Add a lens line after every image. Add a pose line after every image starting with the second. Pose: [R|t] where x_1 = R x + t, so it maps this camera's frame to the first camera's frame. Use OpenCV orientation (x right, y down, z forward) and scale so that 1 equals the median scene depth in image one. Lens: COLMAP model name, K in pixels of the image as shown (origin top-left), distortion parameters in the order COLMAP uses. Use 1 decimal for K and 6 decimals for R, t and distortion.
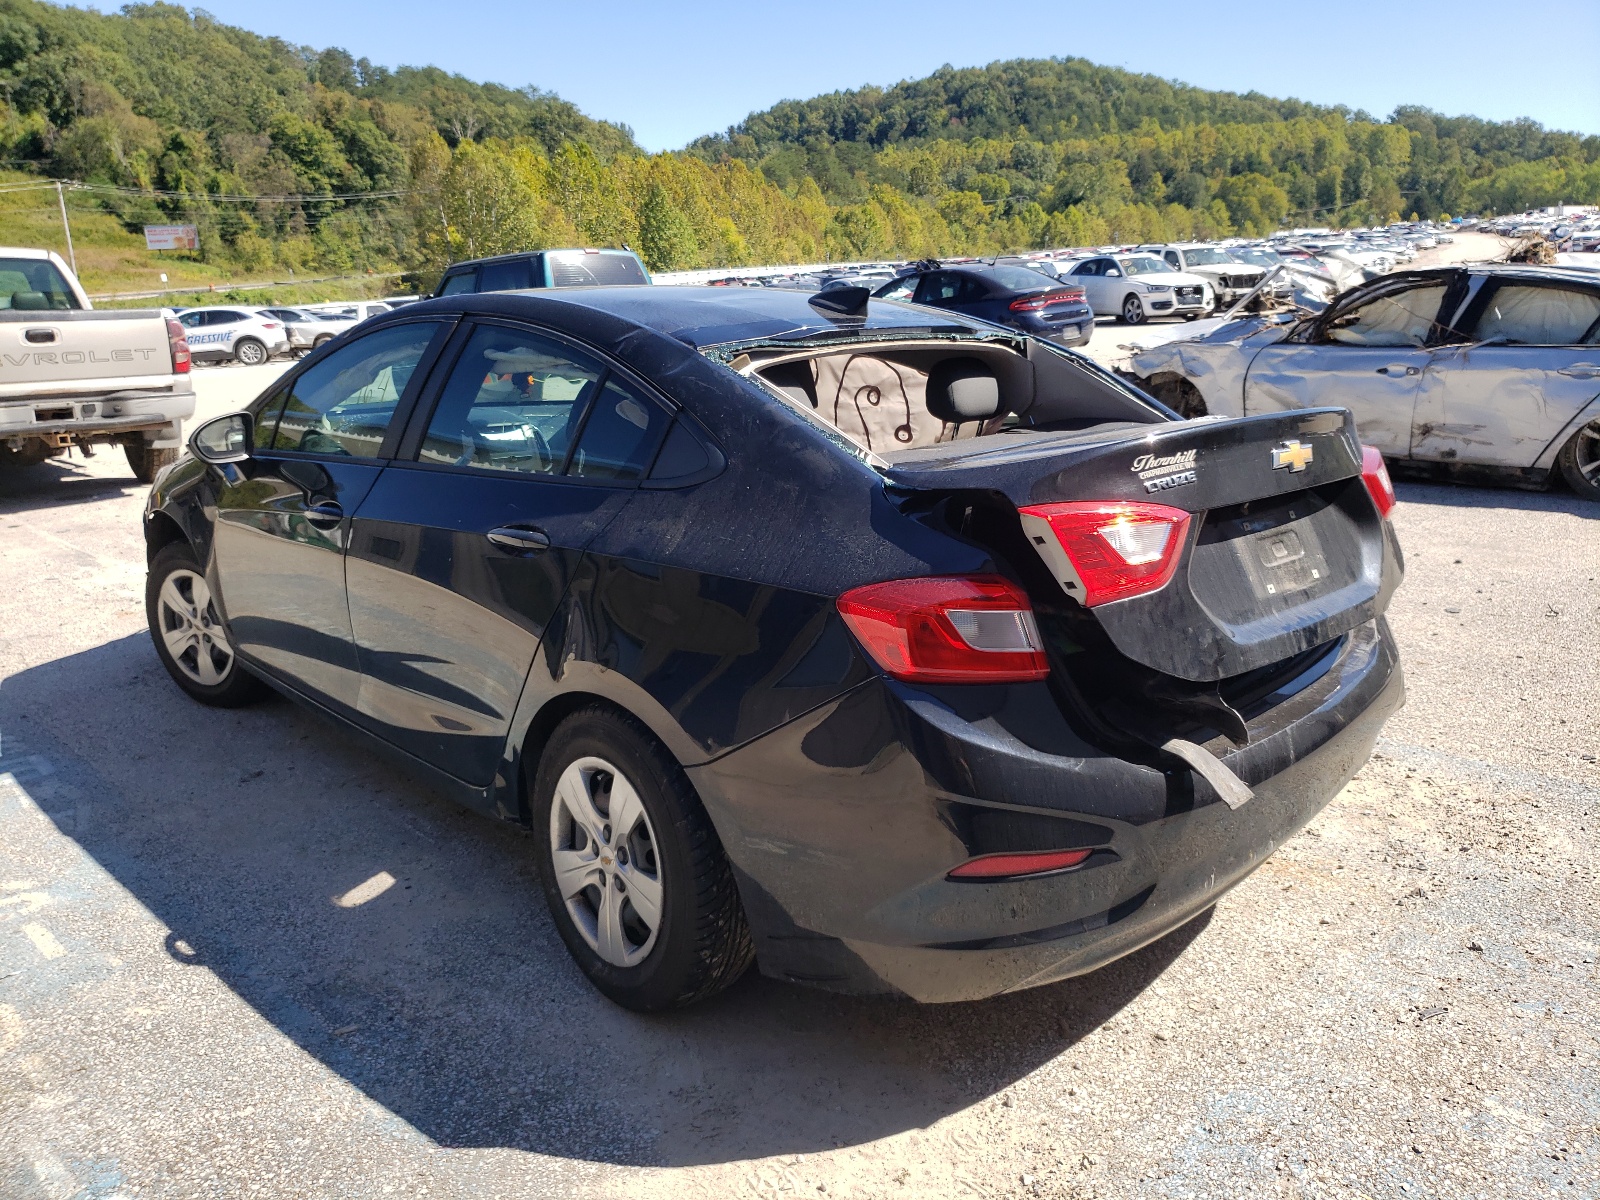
lens RADIAL K [[1234.4, 0, 809.4], [0, 1234.4, 600.5], [0, 0, 1]] dist [-0.000787, -0.002778]
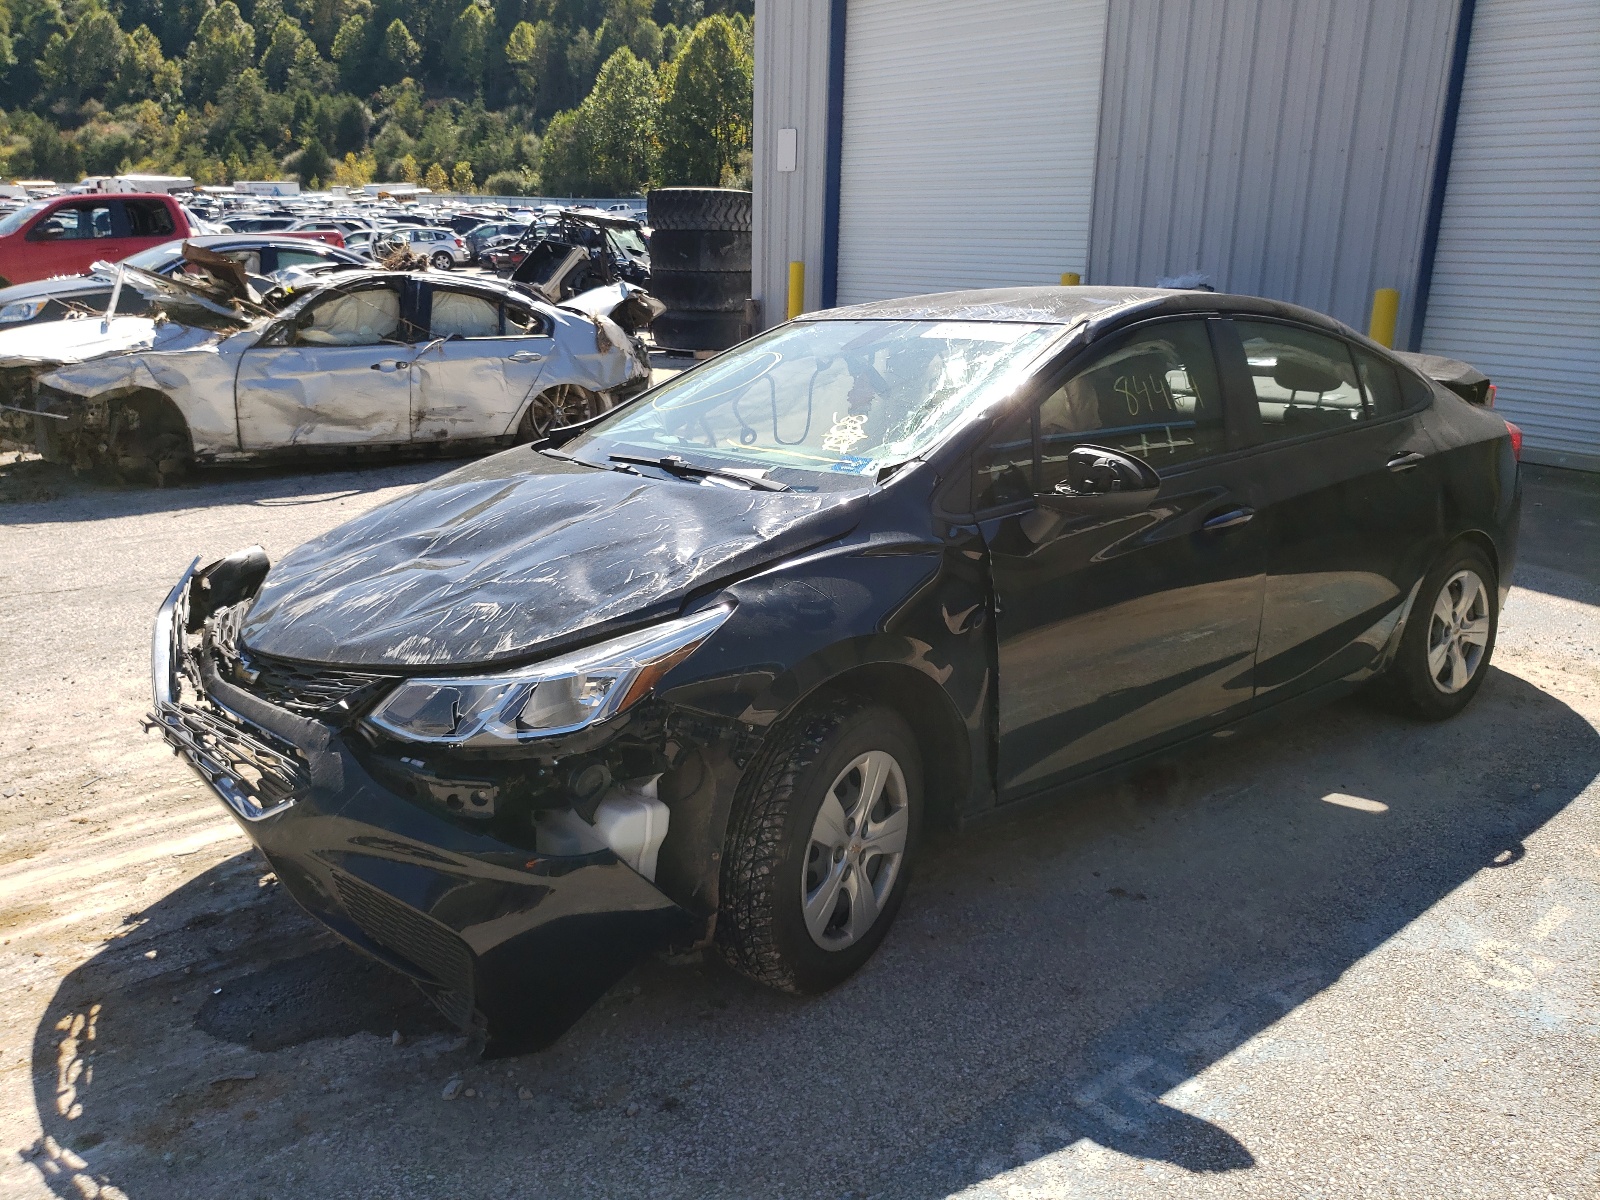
lens RADIAL K [[1234.4, 0, 809.4], [0, 1234.4, 600.5], [0, 0, 1]] dist [-0.000787, -0.002778]
pose [[0.083107, -0.235636, 0.968281, -0.625750], [0.235589, 0.948746, 0.210662, -0.134509], [-0.968293, 0.210609, 0.134361, 0.545537]]
